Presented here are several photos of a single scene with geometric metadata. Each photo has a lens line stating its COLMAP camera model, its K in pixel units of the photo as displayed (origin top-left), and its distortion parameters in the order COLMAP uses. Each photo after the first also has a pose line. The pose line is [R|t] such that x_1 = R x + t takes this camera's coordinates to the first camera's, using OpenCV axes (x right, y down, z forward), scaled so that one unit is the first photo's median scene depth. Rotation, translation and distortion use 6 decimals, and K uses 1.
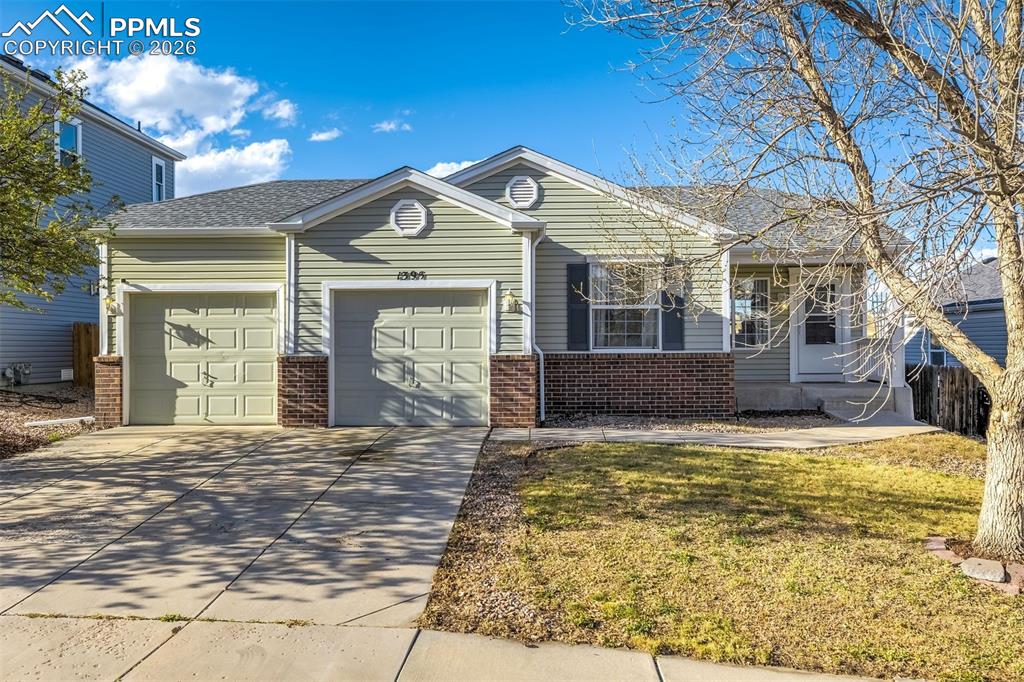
lens RADIAL K [[855.5, 0, 512.0], [0, 855.5, 341.0], [0, 0, 1]] dist [0.026342, 0.007064]
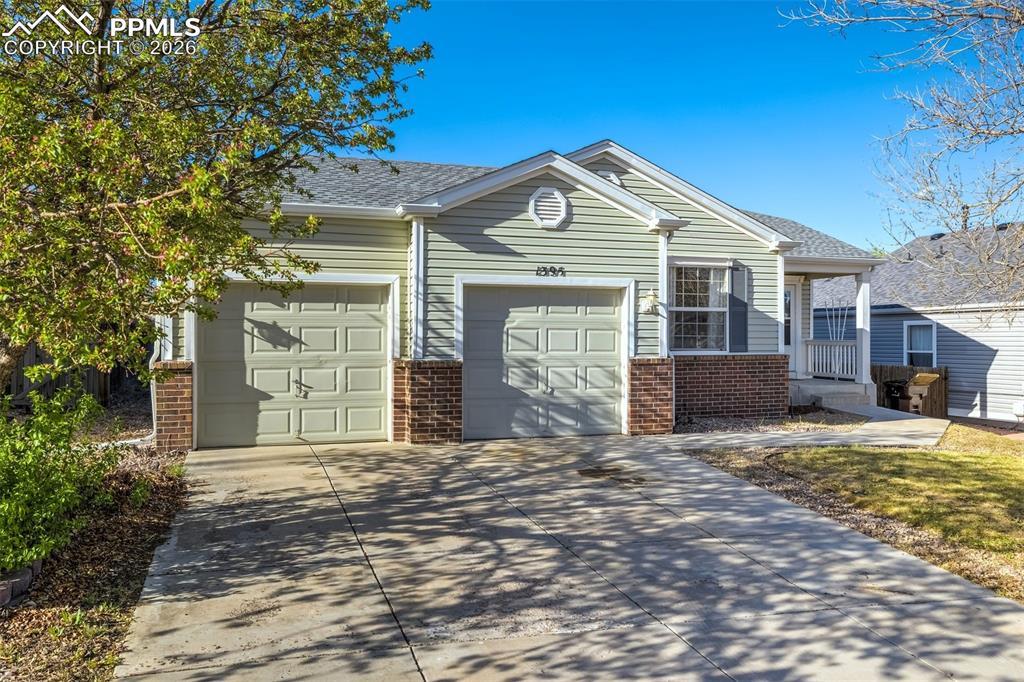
lens RADIAL K [[794.6, 0, 512.0], [0, 794.6, 341.0], [0, 0, 1]] dist [0.008897, 0.002486]
pose [[0.935137, 0.003449, 0.354270, -0.439260], [-0.005585, 0.999972, 0.005007, -0.006365], [-0.354242, -0.006660, 0.935130, 0.218288]]
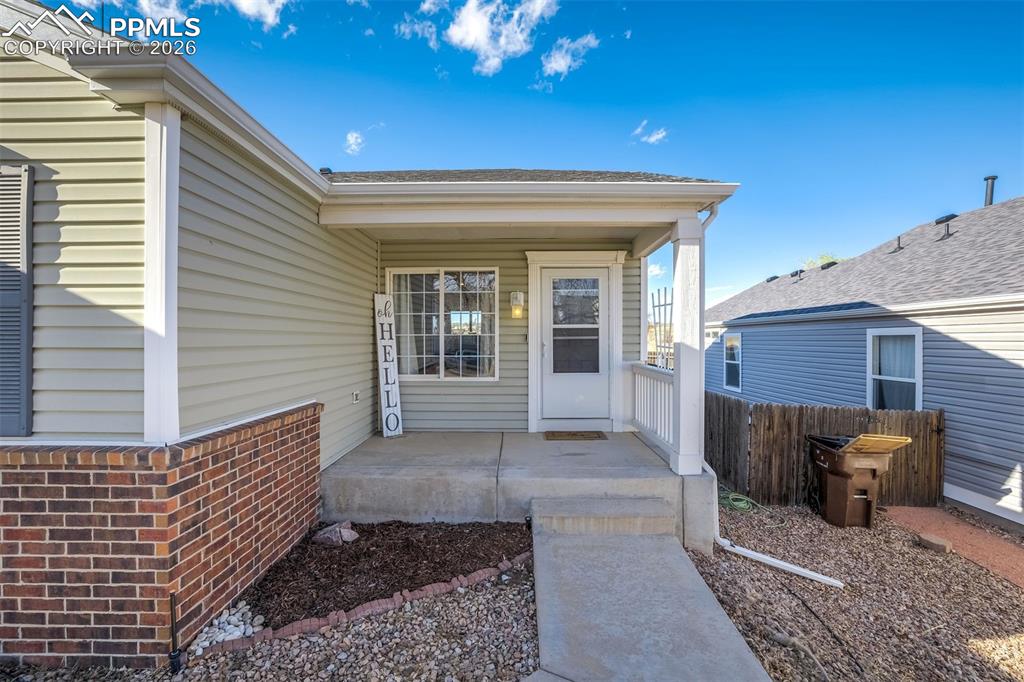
lens RADIAL K [[445.6, 0, 512.0], [0, 445.6, 341.0], [0, 0, 1]] dist [-0.047427, 0.015438]
pose [[0.999626, 0.003732, 0.027096, 0.408581], [-0.003905, 0.999972, 0.006327, -0.029221], [-0.027072, -0.006431, 0.999613, 0.903173]]
